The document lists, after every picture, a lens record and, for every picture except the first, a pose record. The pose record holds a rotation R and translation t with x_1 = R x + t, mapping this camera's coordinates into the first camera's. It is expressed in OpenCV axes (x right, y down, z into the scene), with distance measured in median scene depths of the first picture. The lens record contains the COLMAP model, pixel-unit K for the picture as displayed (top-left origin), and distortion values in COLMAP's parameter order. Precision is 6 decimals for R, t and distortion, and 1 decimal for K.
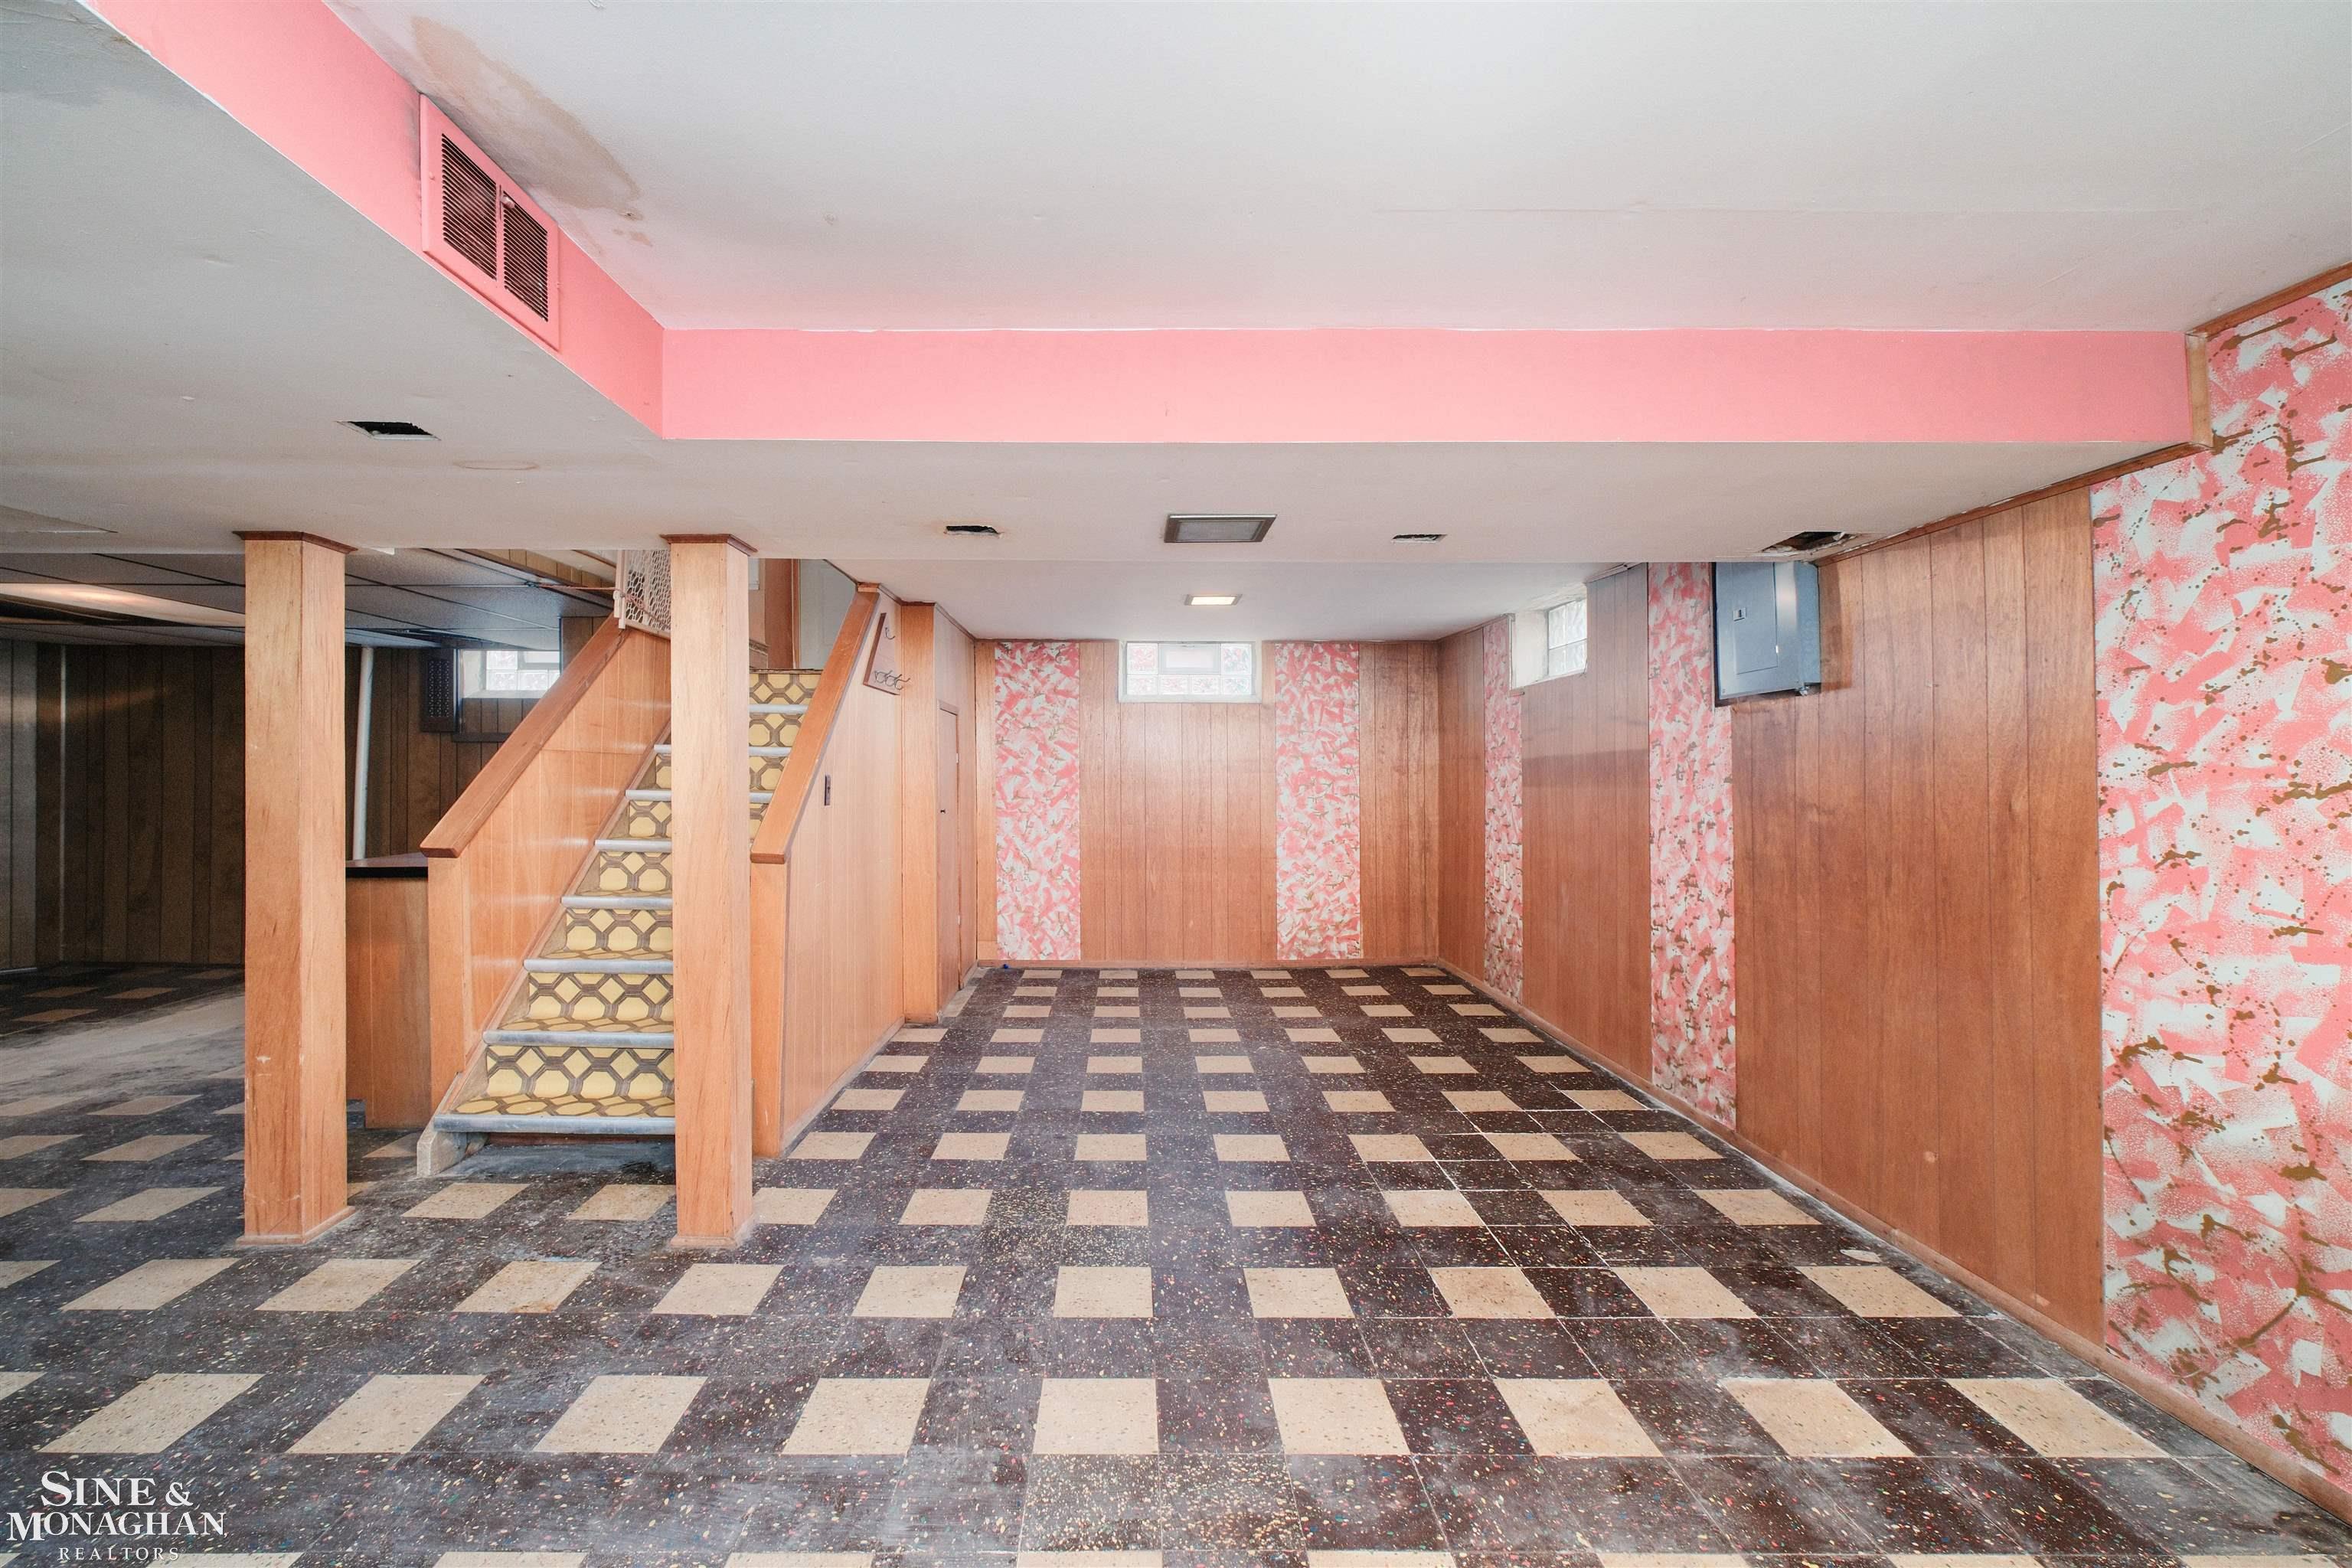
lens RADIAL K [[988.3, 0, 1169.9], [0, 988.3, 765.9], [0, 0, 1]] dist [0.013806, 0.000146]
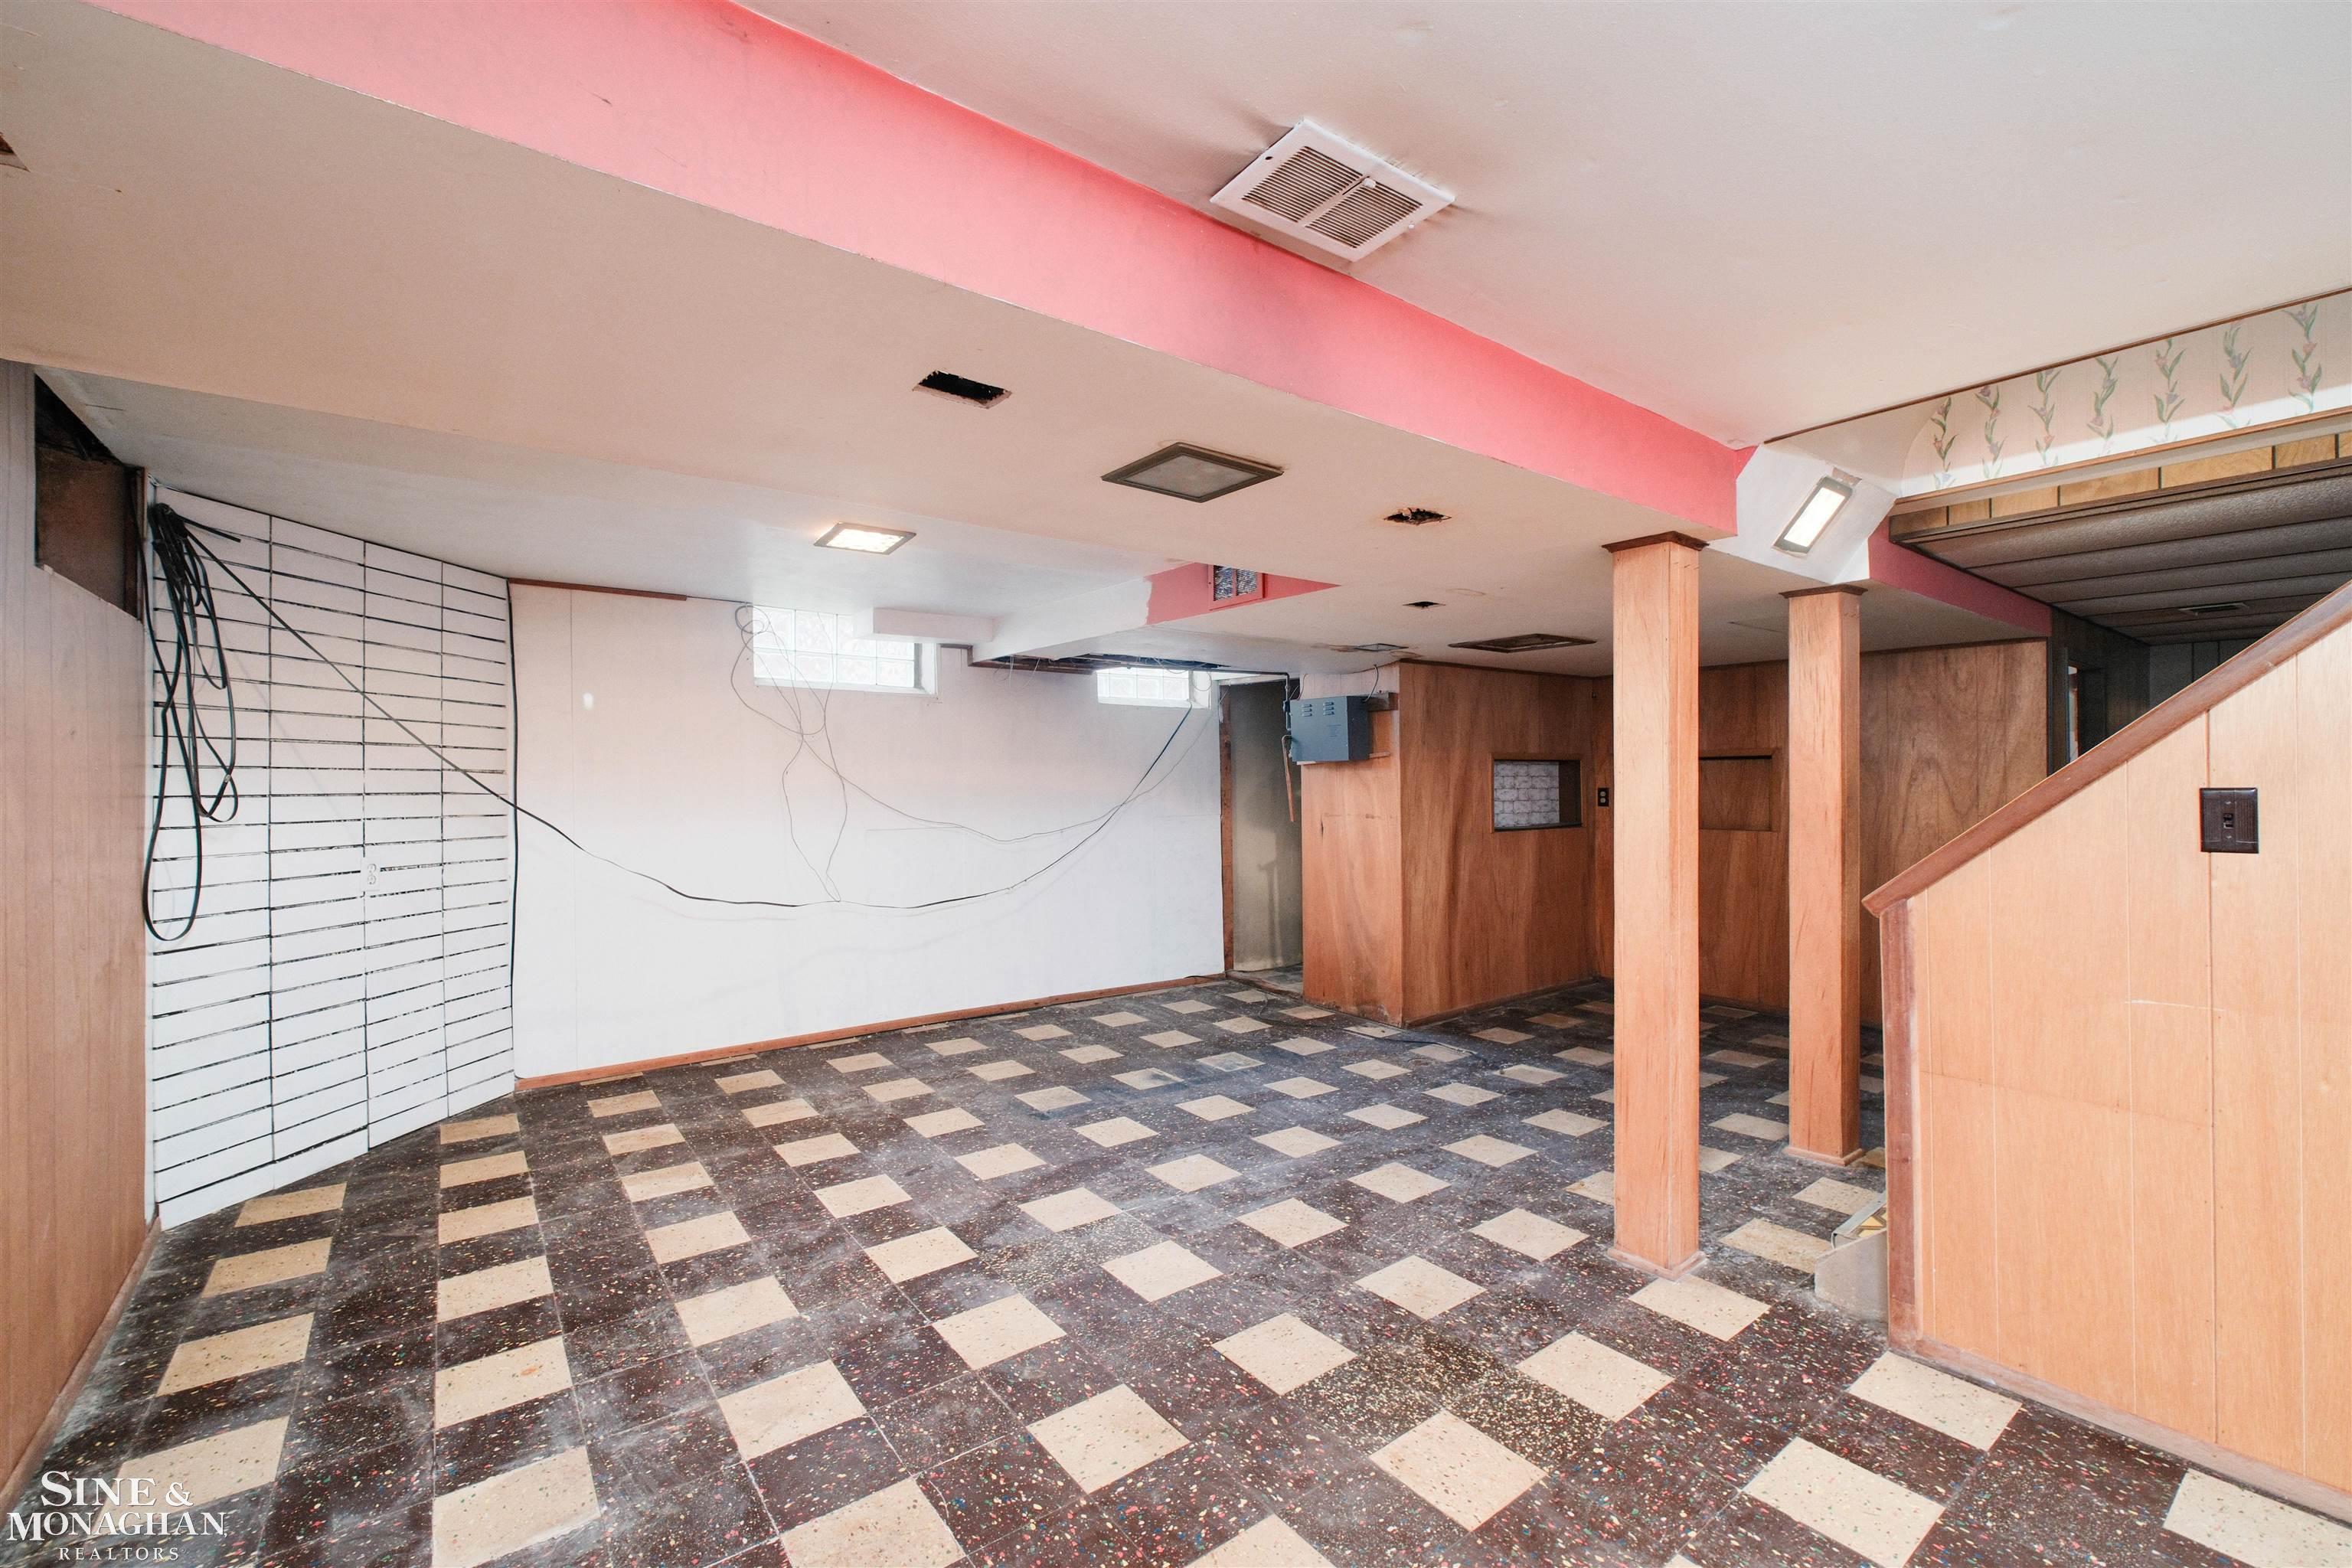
lens RADIAL K [[988.3, 0, 1169.9], [0, 988.3, 765.9], [0, 0, 1]] dist [0.013806, 0.000146]
pose [[-0.819277, -0.005898, -0.573367, 0.639999], [0.003929, 0.999866, -0.015899, -0.002743], [0.573384, -0.015278, -0.819144, 1.966414]]
